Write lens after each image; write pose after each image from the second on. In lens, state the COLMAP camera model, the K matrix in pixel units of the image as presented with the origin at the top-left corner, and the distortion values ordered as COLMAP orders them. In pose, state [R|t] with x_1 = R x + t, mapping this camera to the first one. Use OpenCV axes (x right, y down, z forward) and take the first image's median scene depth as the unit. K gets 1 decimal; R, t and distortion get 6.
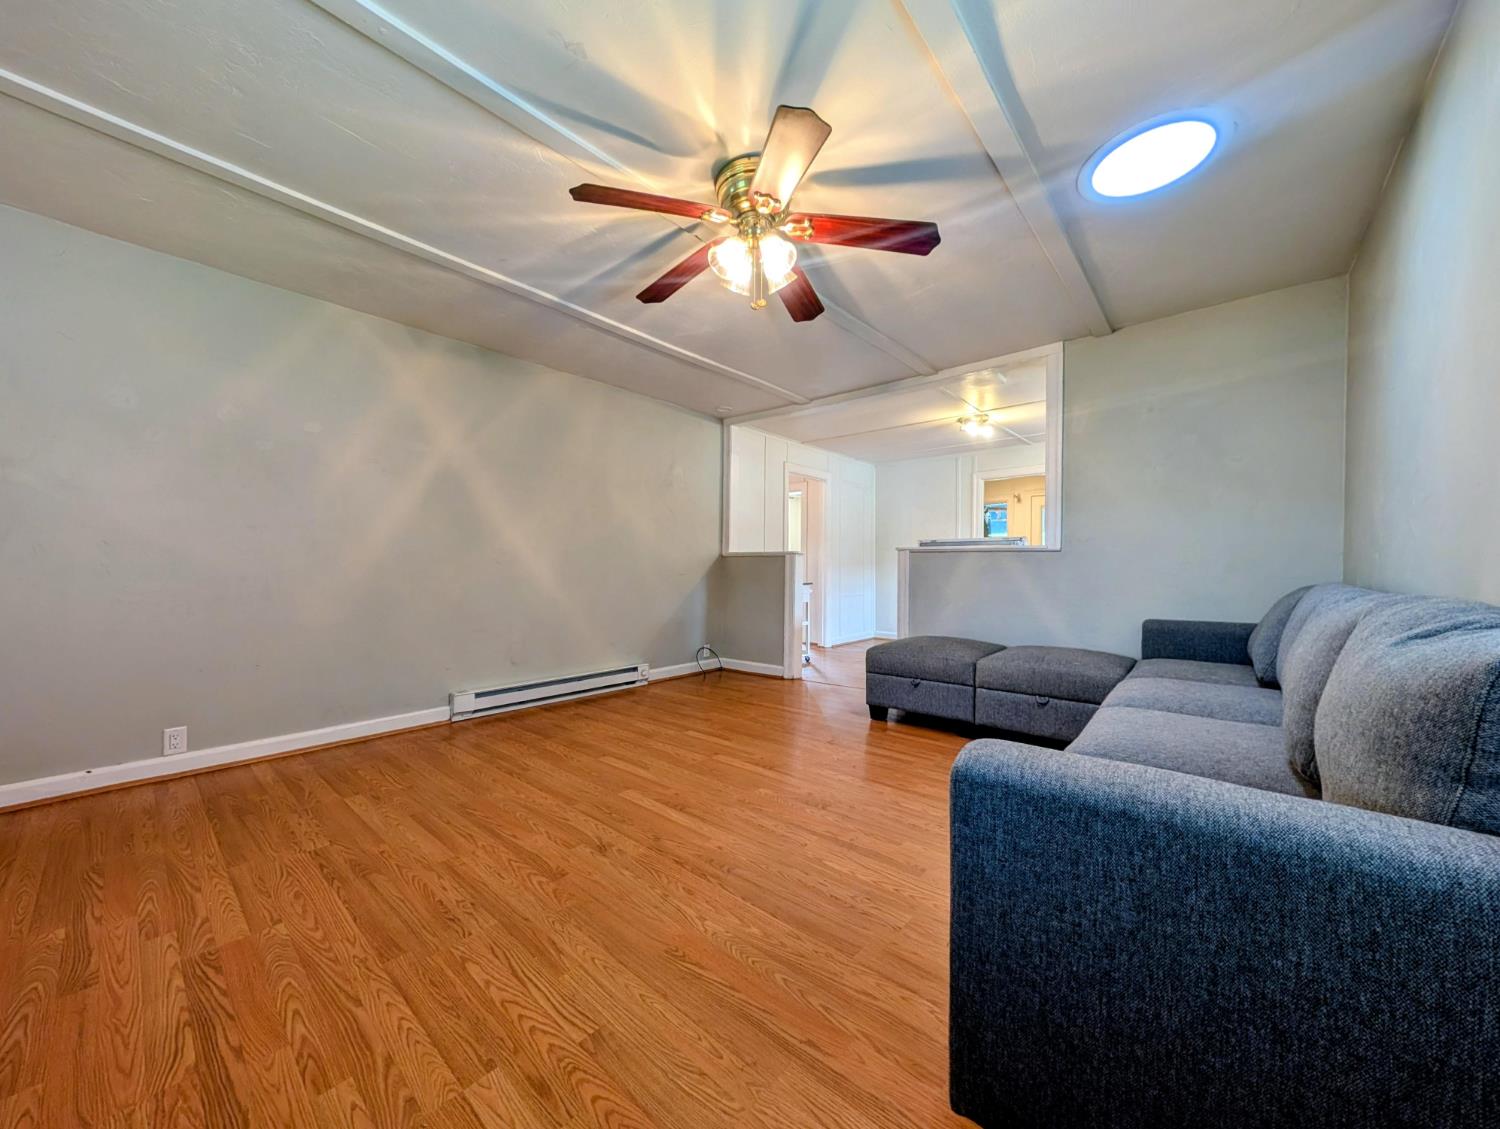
lens RADIAL K [[548.6, 0, 750.7], [0, 548.6, 577.2], [0, 0, 1]] dist [-0.001517, 0.000985]
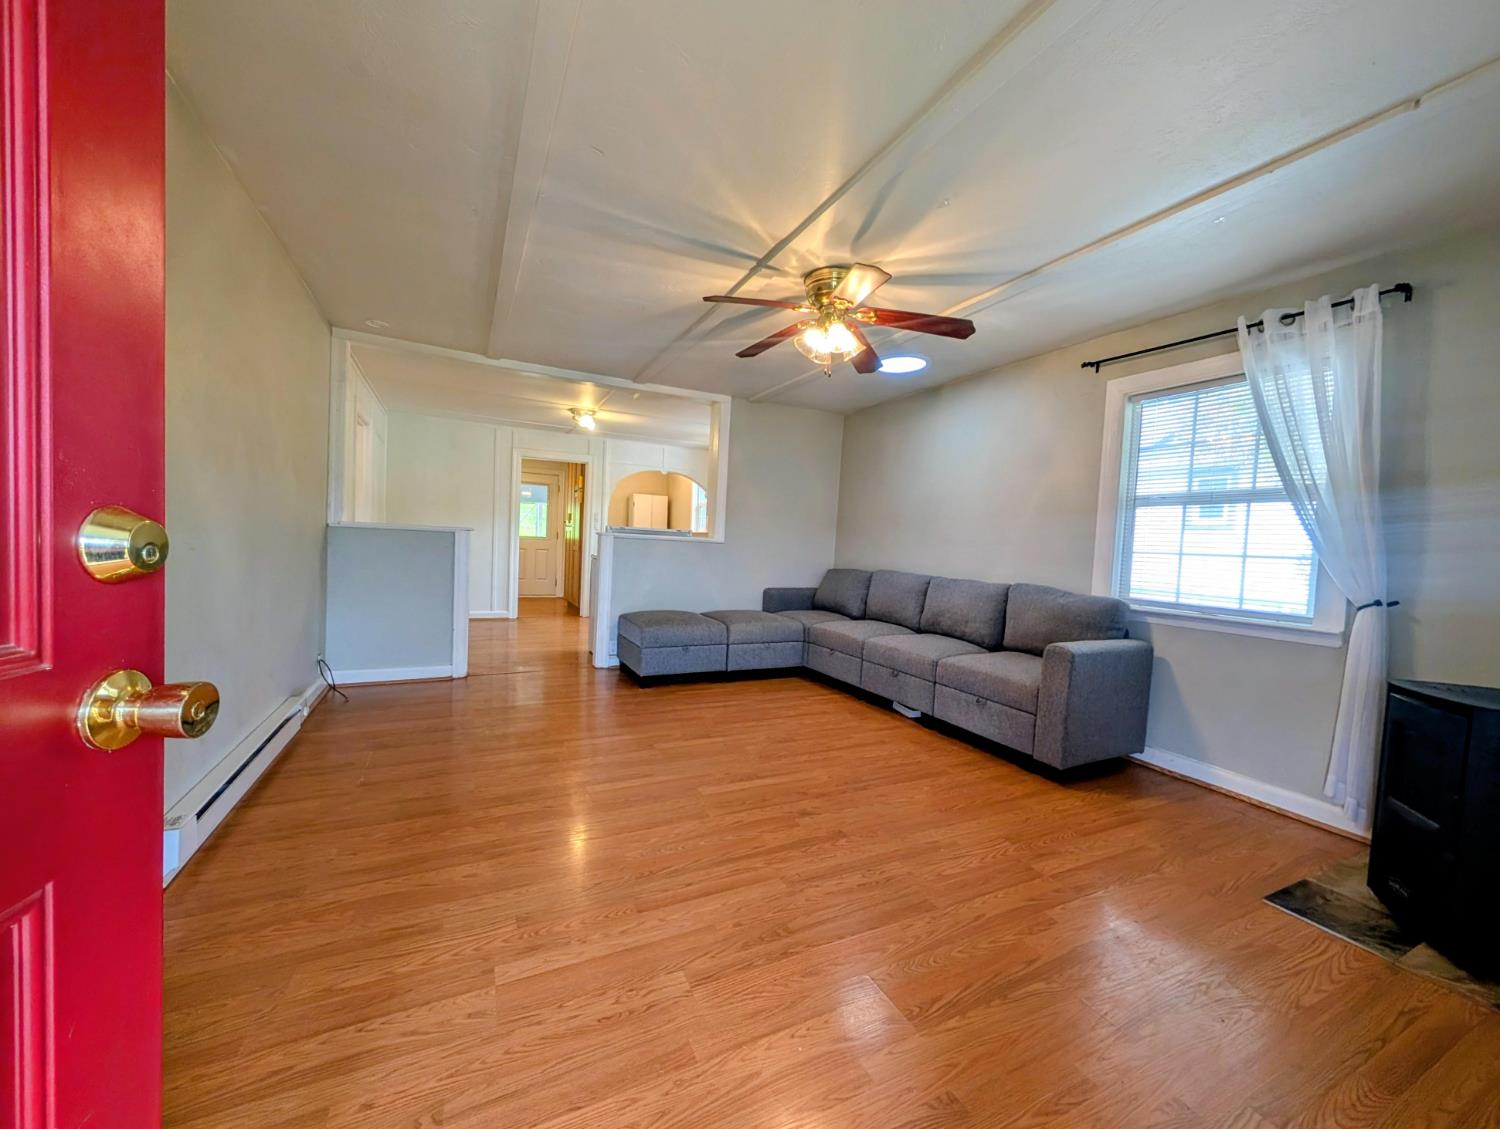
lens RADIAL K [[574.1, 0, 746.1], [0, 574.1, 571.8], [0, 0, 1]] dist [-0.001631, -0.000214]
pose [[0.383558, -0.027979, 0.923093, -1.183391], [-0.031557, 0.998560, 0.043379, -0.060860], [-0.922977, -0.045768, 0.382123, 0.550028]]
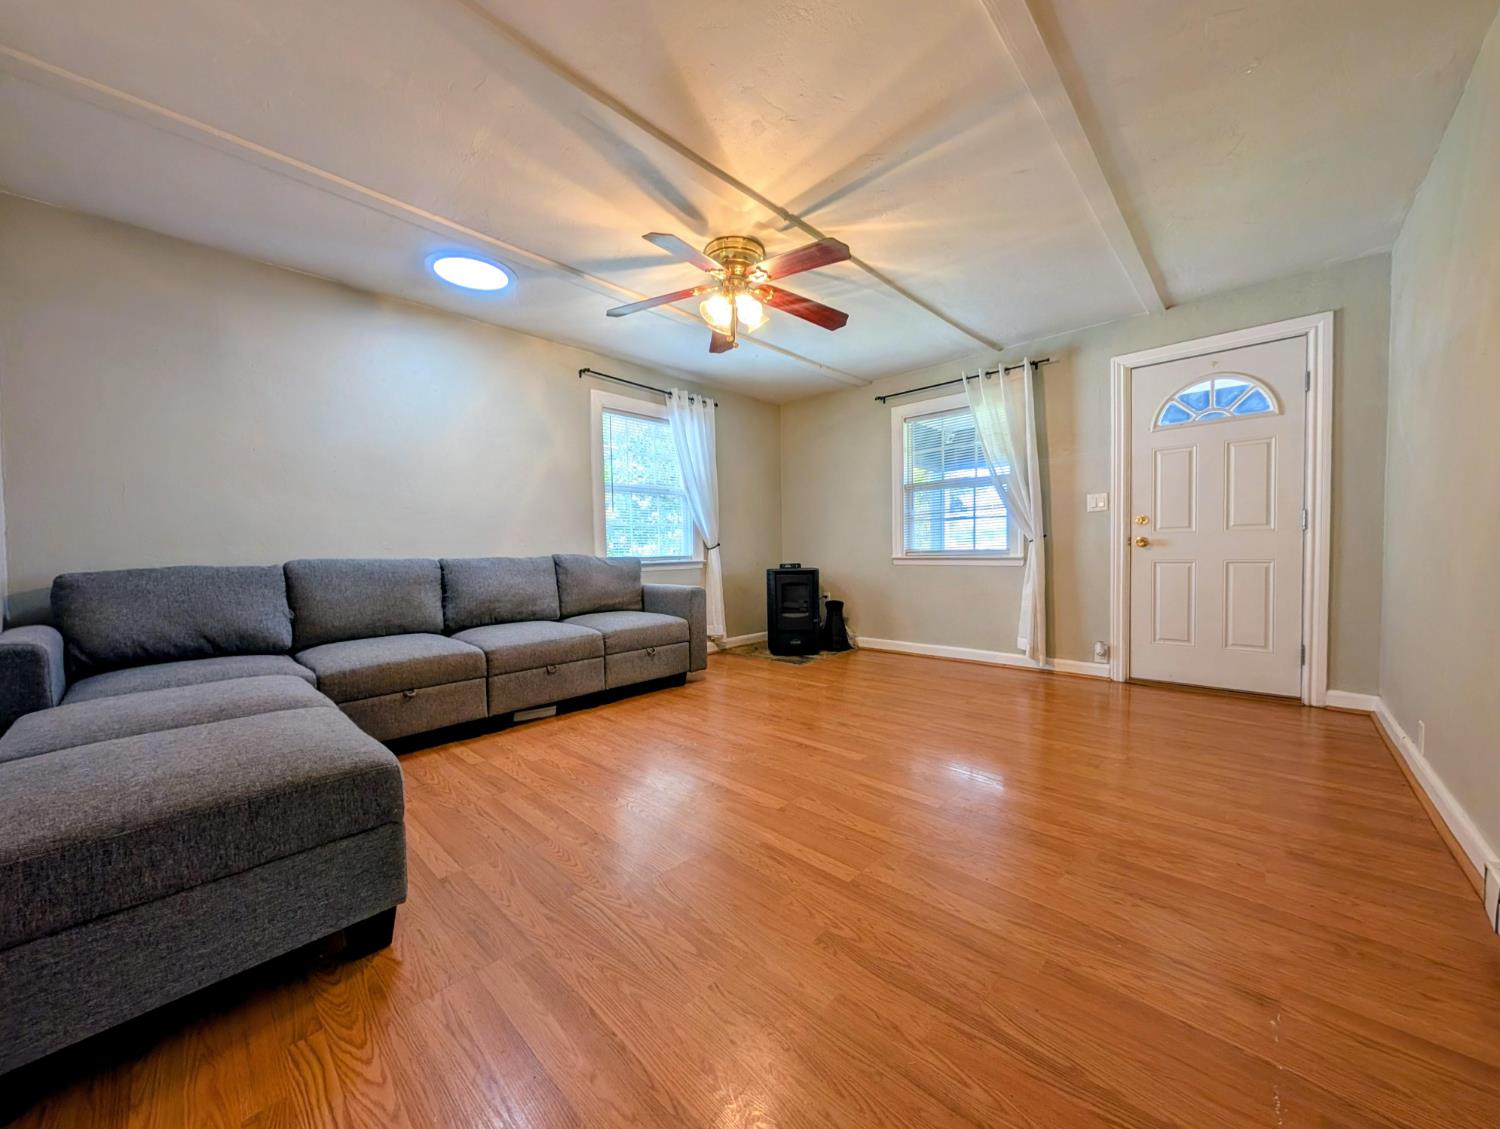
lens RADIAL K [[548.6, 0, 760.5], [0, 548.6, 573.5], [0, 0, 1]] dist [-0.001517, 0.000985]
pose [[-0.999495, 0.016136, 0.027362, -0.074392], [0.017861, 0.997790, 0.063997, -0.021017], [-0.026269, 0.064454, -0.997575, 2.045188]]
